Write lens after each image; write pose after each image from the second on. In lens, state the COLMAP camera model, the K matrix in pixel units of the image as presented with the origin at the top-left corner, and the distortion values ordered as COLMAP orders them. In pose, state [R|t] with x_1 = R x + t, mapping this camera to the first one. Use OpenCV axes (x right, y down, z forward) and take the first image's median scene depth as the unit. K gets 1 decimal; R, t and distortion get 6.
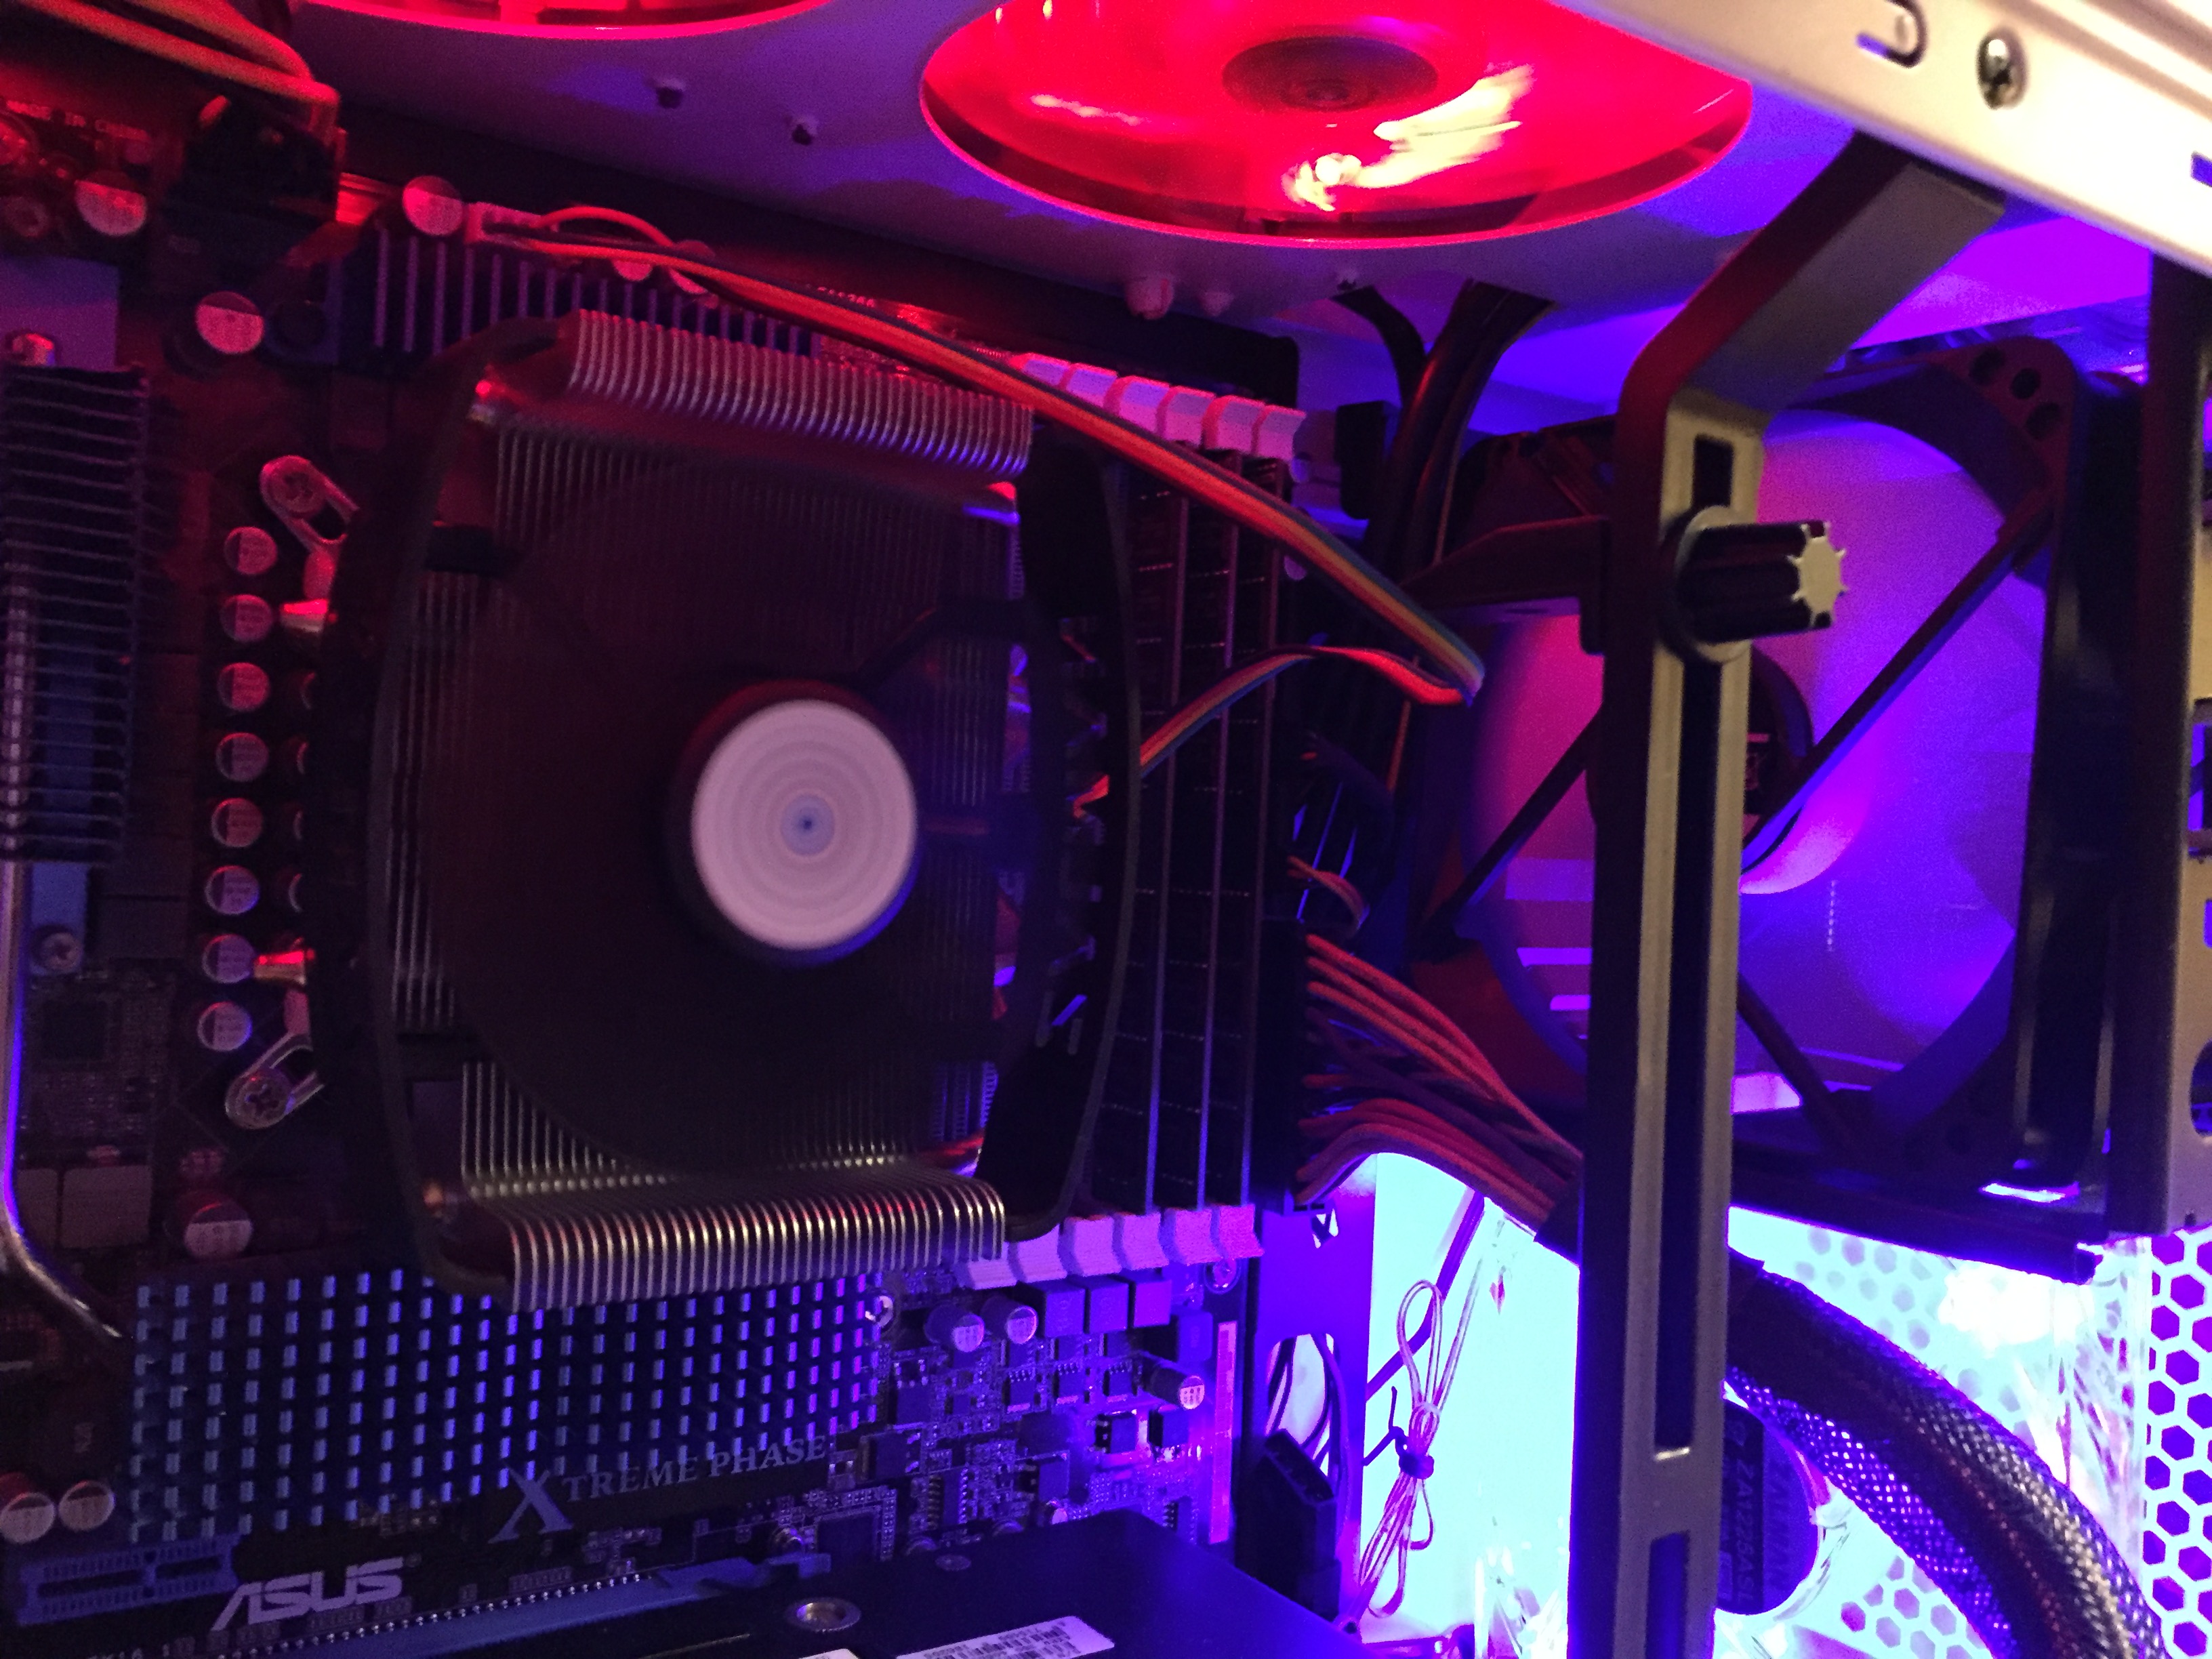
lens RADIAL K [[1893.9, 0, 1122.4], [0, 1893.9, 809.8], [0, 0, 1]] dist [0.048622, -0.065241]
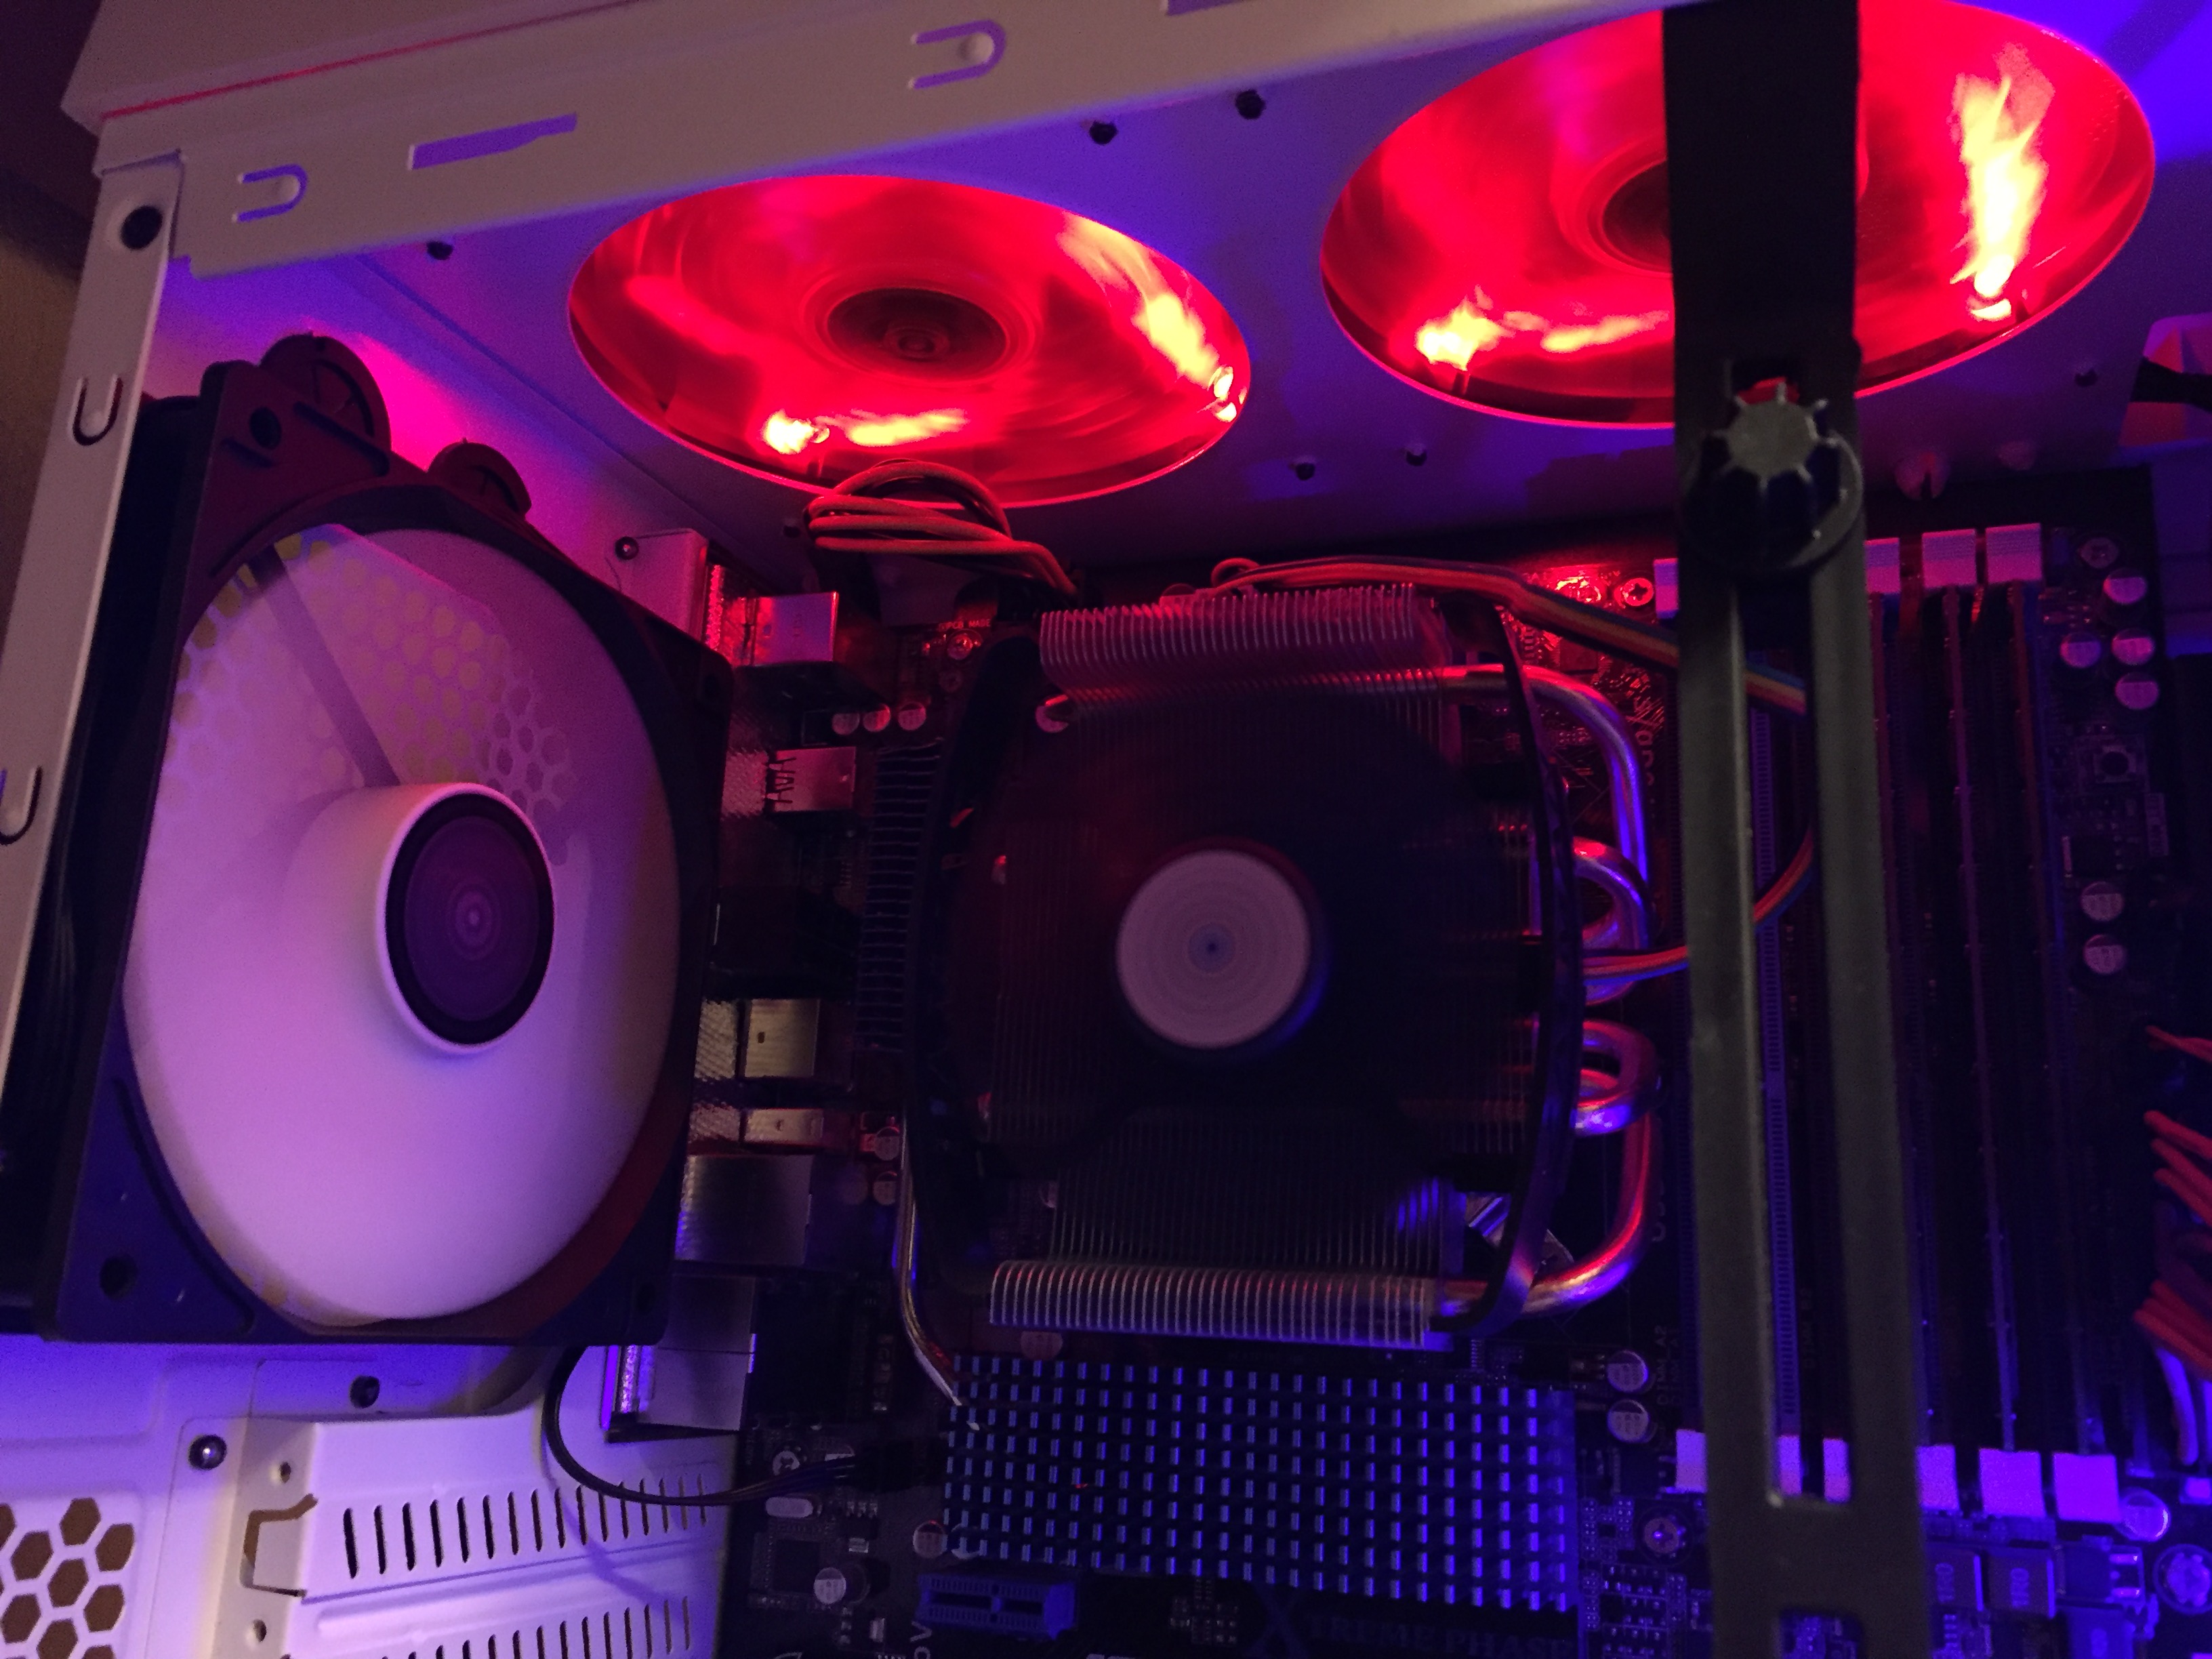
lens RADIAL K [[1893.9, 0, 1131.3], [0, 1893.9, 816.8], [0, 0, 1]] dist [0.048622, -0.065241]
pose [[0.561417, -0.242841, -0.791100, 0.671511], [-0.014993, 0.952832, -0.303128, 0.253649], [0.827397, 0.182042, 0.531295, 0.243919]]
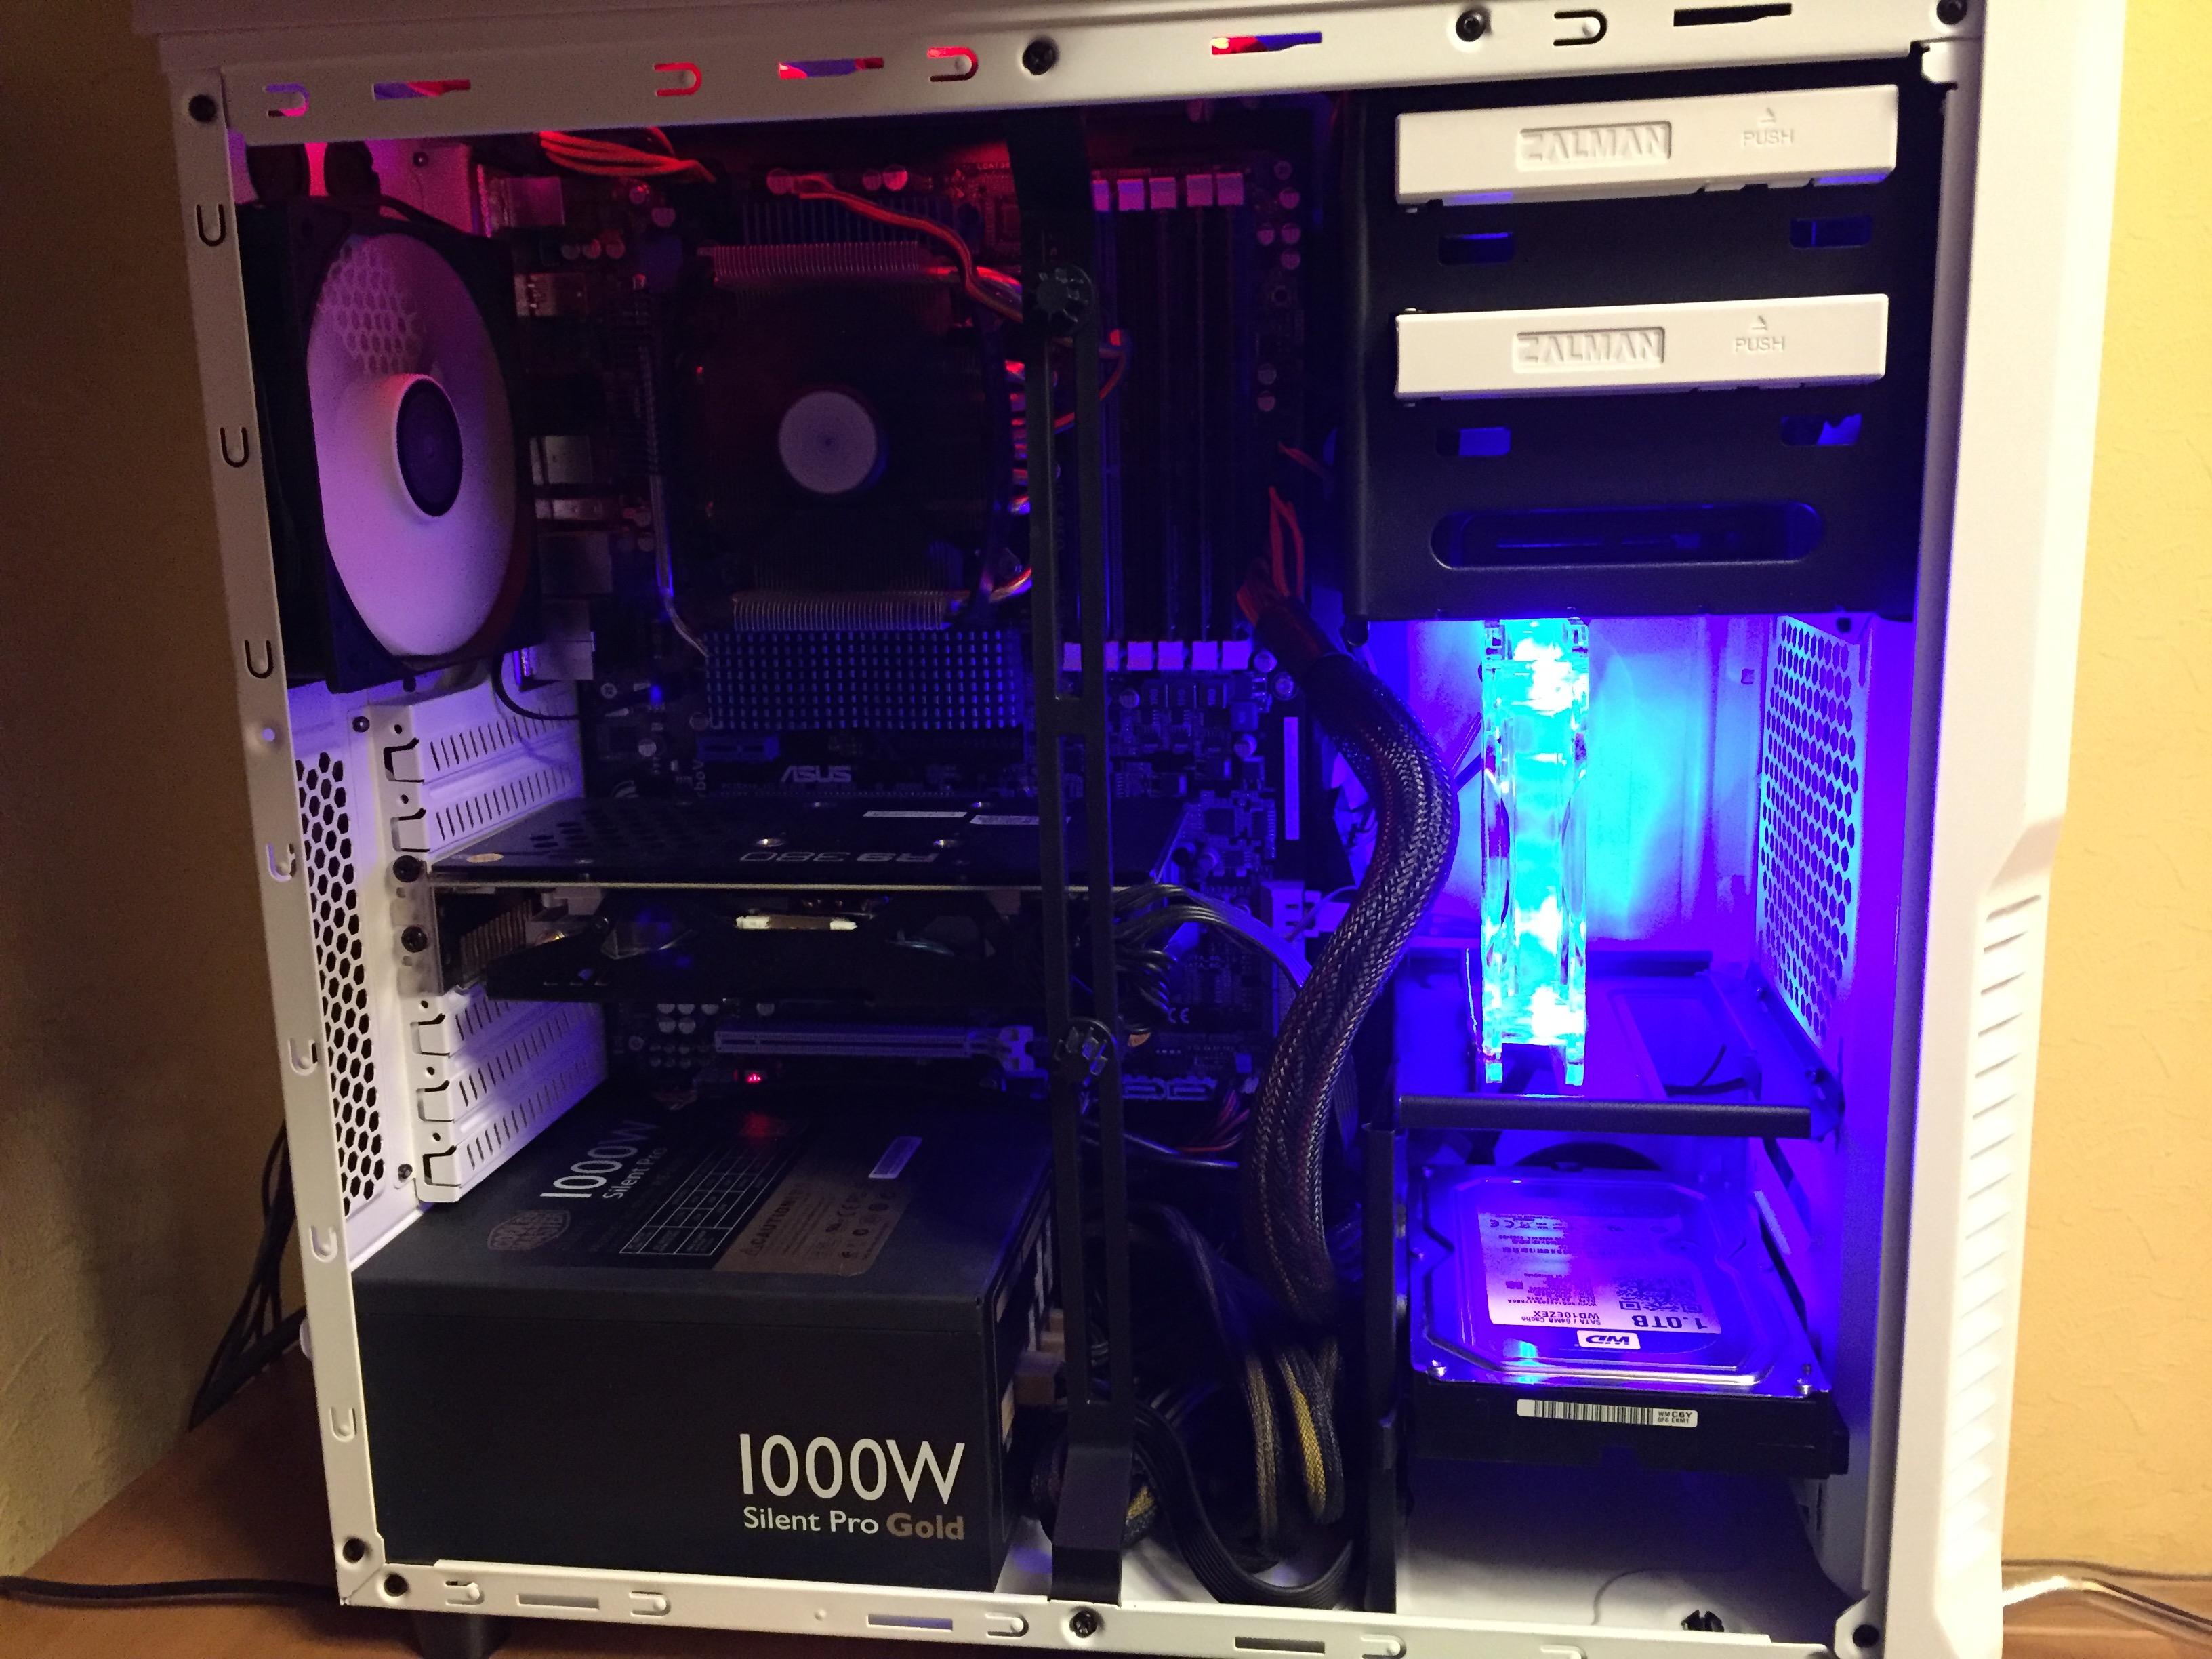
lens RADIAL K [[1893.9, 0, 1099.2], [0, 1893.9, 816.0], [0, 0, 1]] dist [0.048622, -0.065241]
pose [[0.711169, 0.064978, -0.700012, 1.541424], [0.066411, 0.985057, 0.158907, 0.098611], [0.699878, -0.159498, 0.696227, -0.451879]]
